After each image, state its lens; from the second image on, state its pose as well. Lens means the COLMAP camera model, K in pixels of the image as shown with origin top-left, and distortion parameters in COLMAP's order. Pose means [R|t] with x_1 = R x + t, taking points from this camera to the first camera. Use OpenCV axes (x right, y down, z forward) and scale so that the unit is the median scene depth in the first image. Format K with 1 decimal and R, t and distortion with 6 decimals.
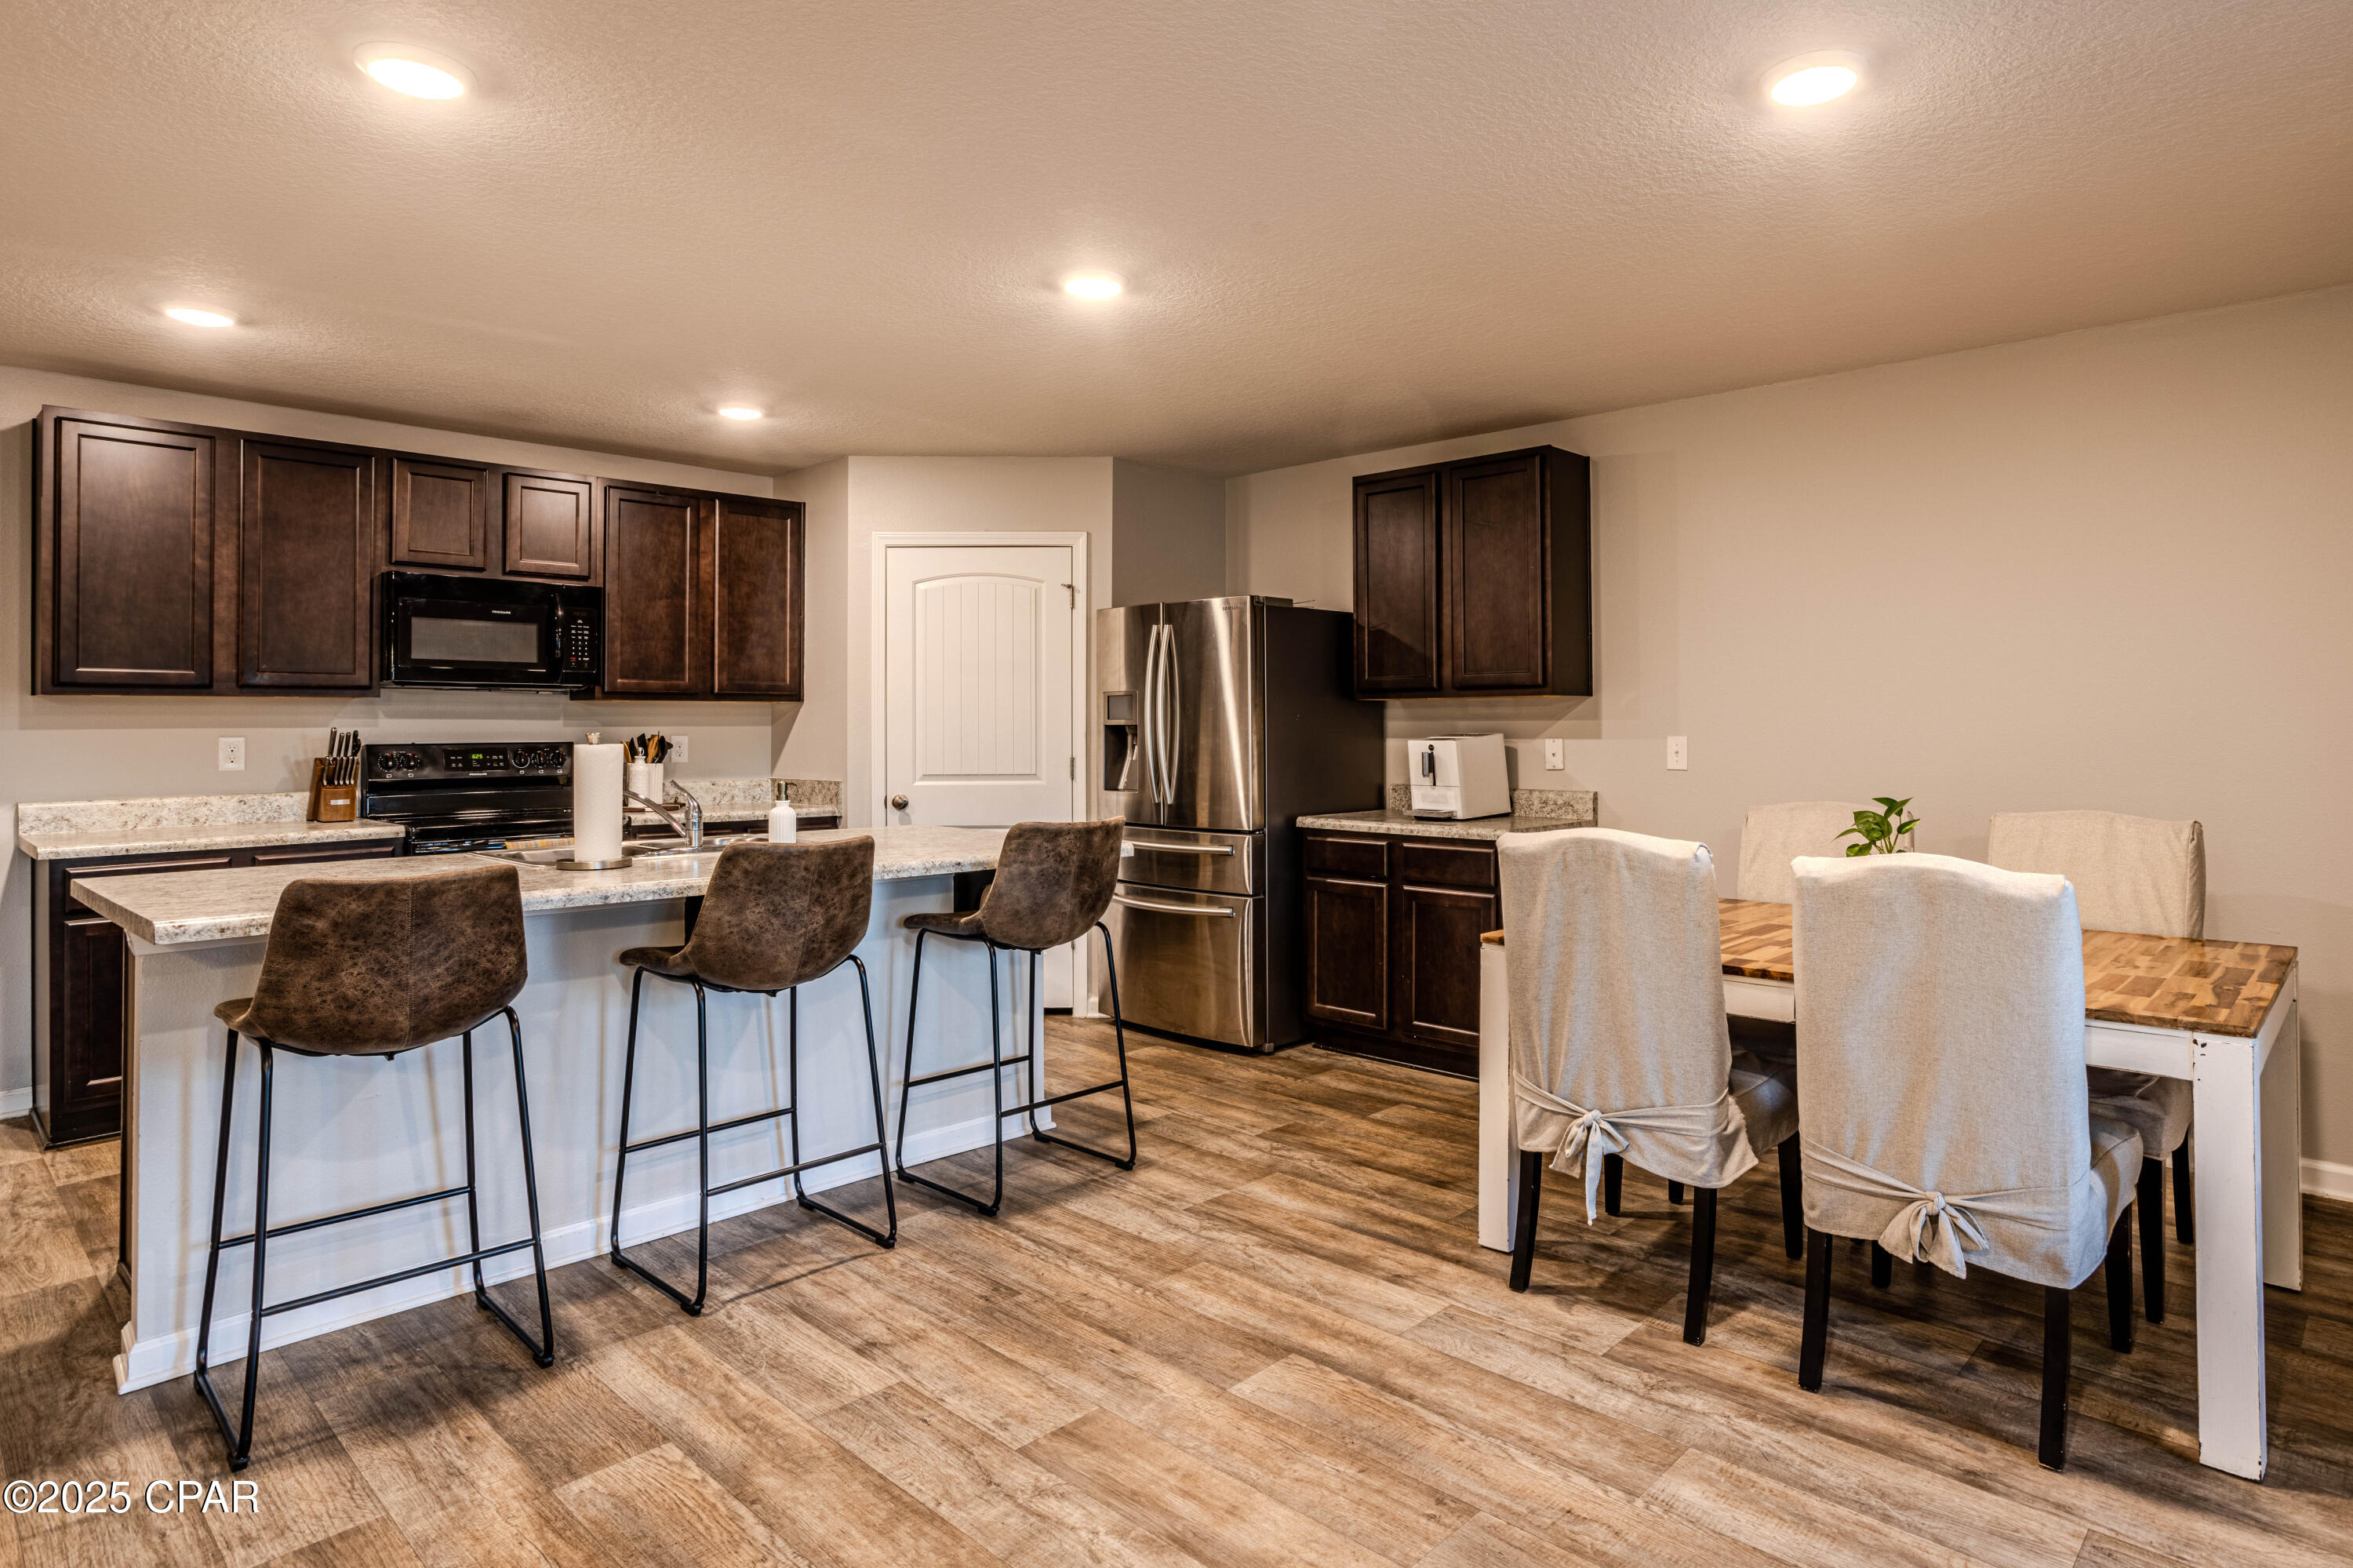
lens RADIAL K [[1276.9, 0, 1179.8], [0, 1276.9, 711.8], [0, 0, 1]] dist [0.000325, 0.000119]
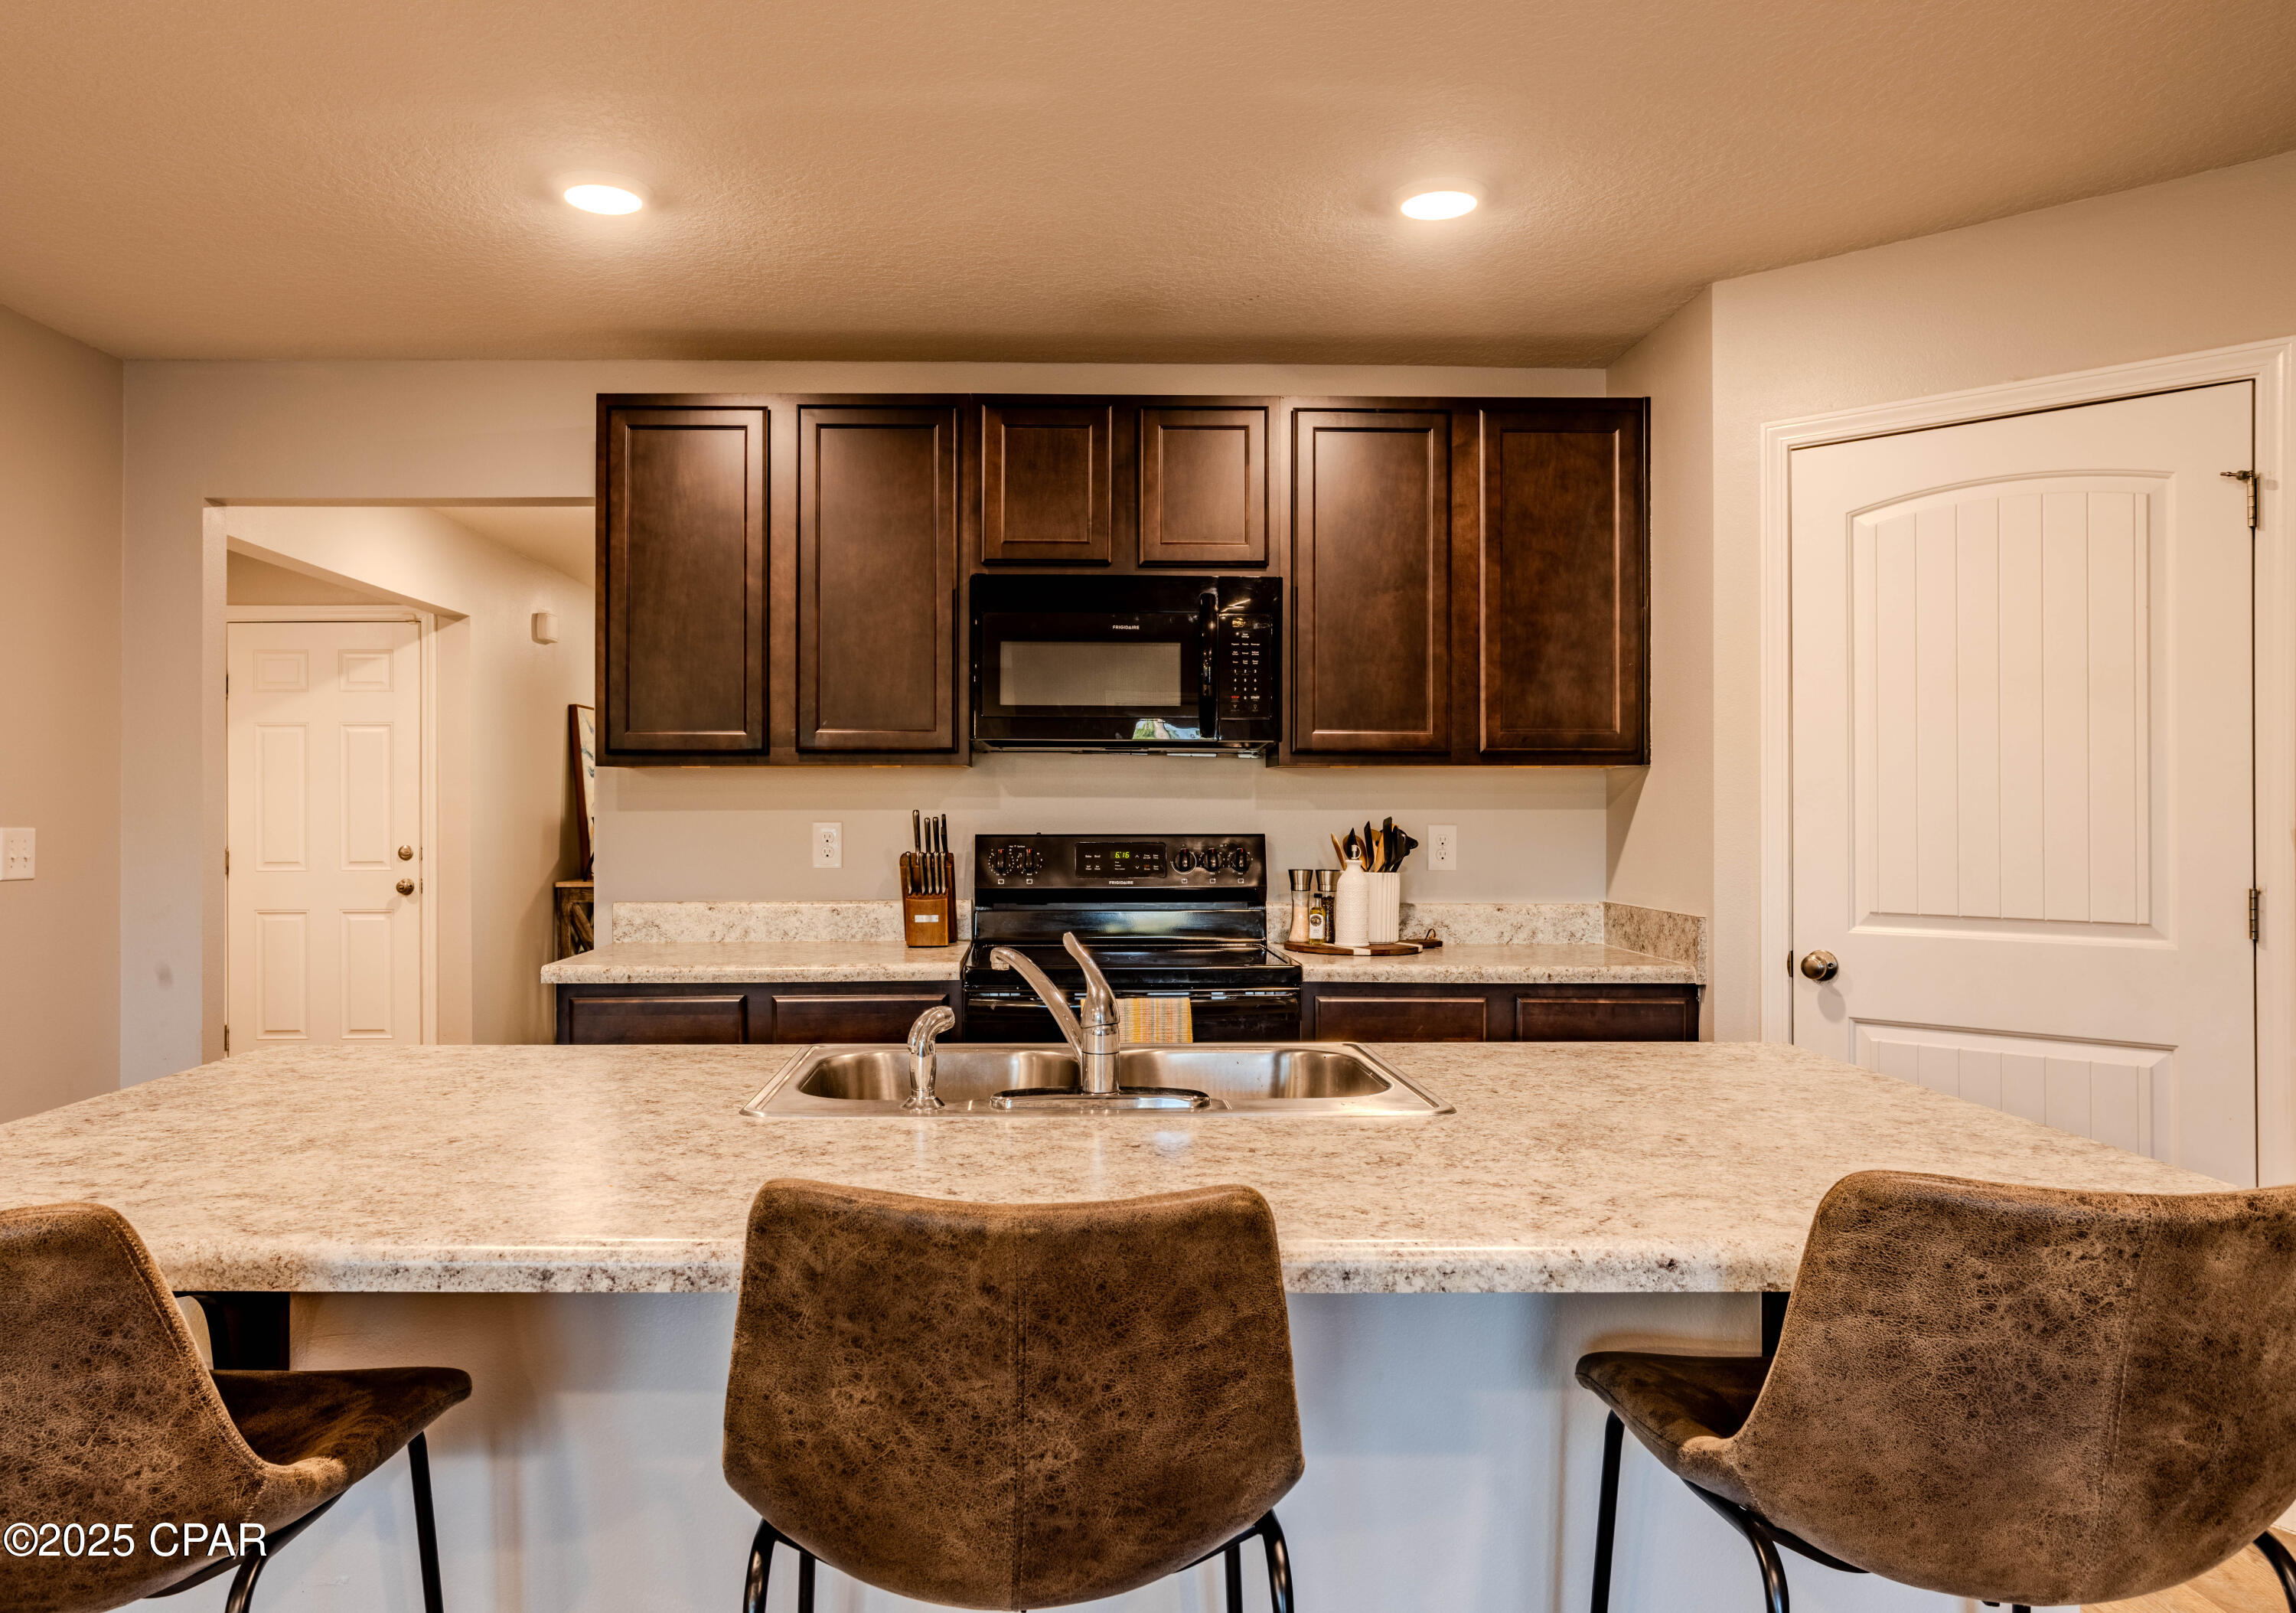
lens RADIAL K [[1521.9, 0, 1148.0], [0, 1521.9, 806.5], [0, 0, 1]] dist [-0.018361, 0.029475]
pose [[0.730533, 0.003141, -0.682870, -0.010713], [0.004703, 0.999943, 0.009631, 0.002942], [0.682862, -0.010248, 0.730476, 0.456157]]
